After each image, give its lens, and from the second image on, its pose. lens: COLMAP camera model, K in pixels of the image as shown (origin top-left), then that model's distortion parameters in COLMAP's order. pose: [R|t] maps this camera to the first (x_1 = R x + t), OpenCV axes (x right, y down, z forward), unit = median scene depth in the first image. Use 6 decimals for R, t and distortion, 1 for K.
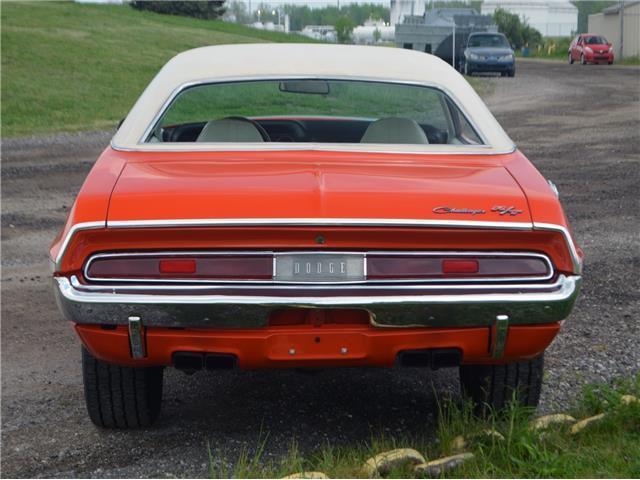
lens RADIAL K [[1267.8, 0, 320.0], [0, 1267.8, 240.0], [0, 0, 1]] dist [-0.019428, 0.106708]
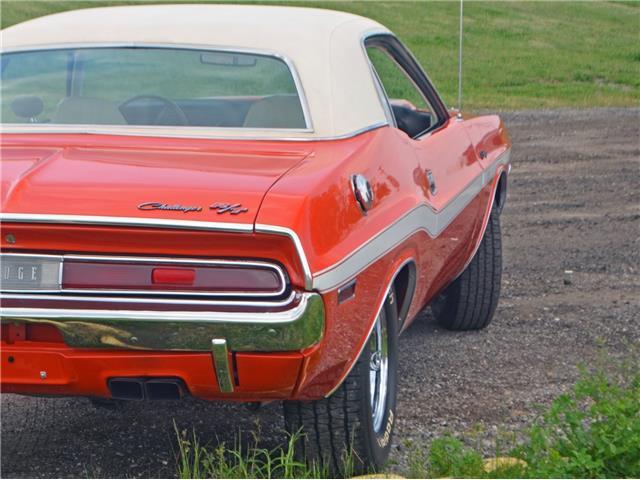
lens RADIAL K [[1593.3, 0, 320.2], [0, 1593.3, 204.8], [0, 0, 1]] dist [0.037781, -0.036660]
pose [[0.970548, 0.020831, -0.240007, 0.444932], [-0.028346, 0.999209, -0.027902, 0.001048], [0.239235, 0.033884, 0.970370, 0.033492]]
